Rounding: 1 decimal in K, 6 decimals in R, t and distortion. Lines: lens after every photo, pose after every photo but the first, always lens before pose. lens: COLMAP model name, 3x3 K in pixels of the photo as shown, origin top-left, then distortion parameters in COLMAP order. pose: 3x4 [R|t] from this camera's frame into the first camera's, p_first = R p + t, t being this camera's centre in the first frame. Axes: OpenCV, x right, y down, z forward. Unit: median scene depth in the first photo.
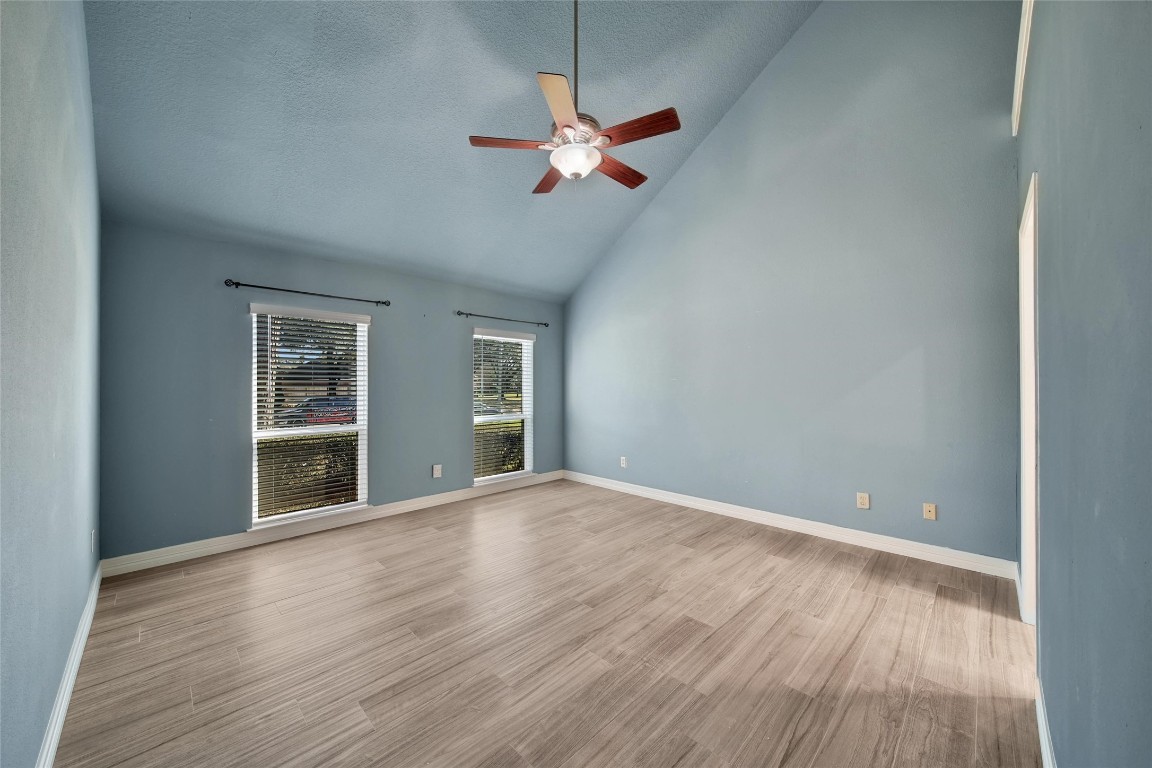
lens RADIAL K [[425.9, 0, 576.0], [0, 425.9, 384.0], [0, 0, 1]] dist [0.000627, -0.000142]
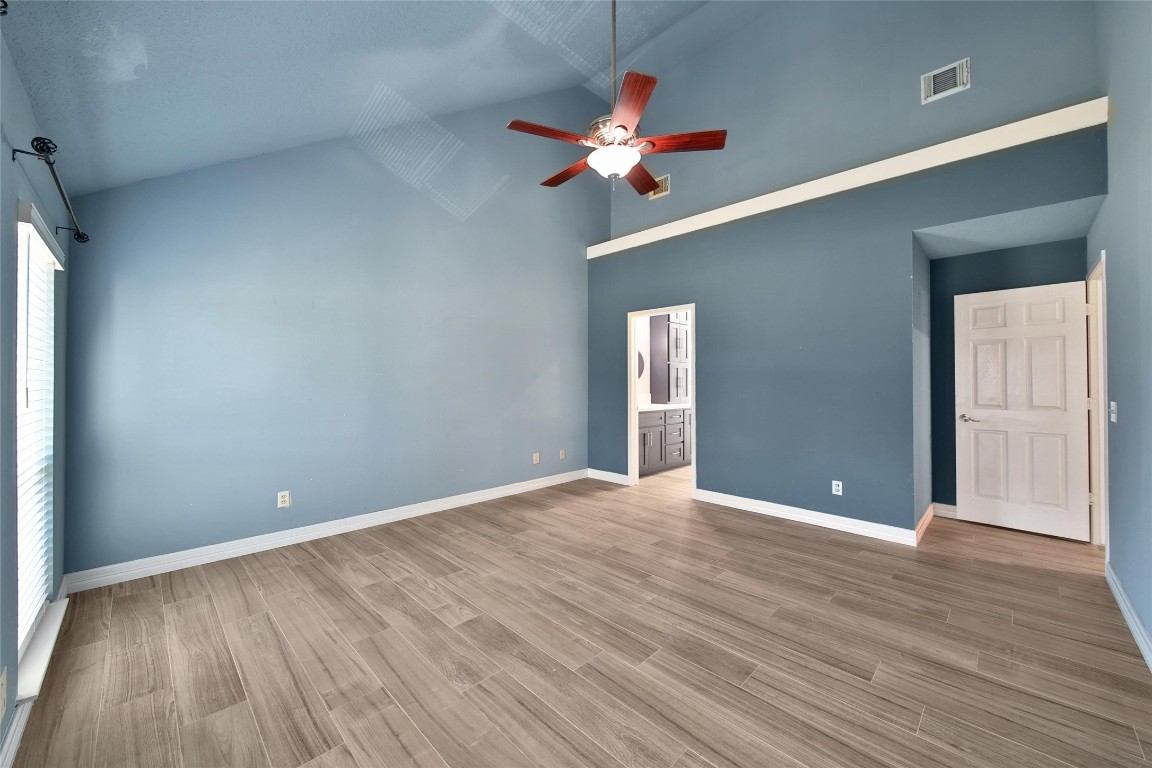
lens RADIAL K [[425.9, 0, 576.0], [0, 425.9, 384.0], [0, 0, 1]] dist [0.000627, -0.000142]
pose [[0.009252, -0.006806, 0.999934, -0.892218], [-0.005193, 0.999963, 0.006854, 0.015433], [-0.999944, -0.005256, 0.009217, 0.988166]]
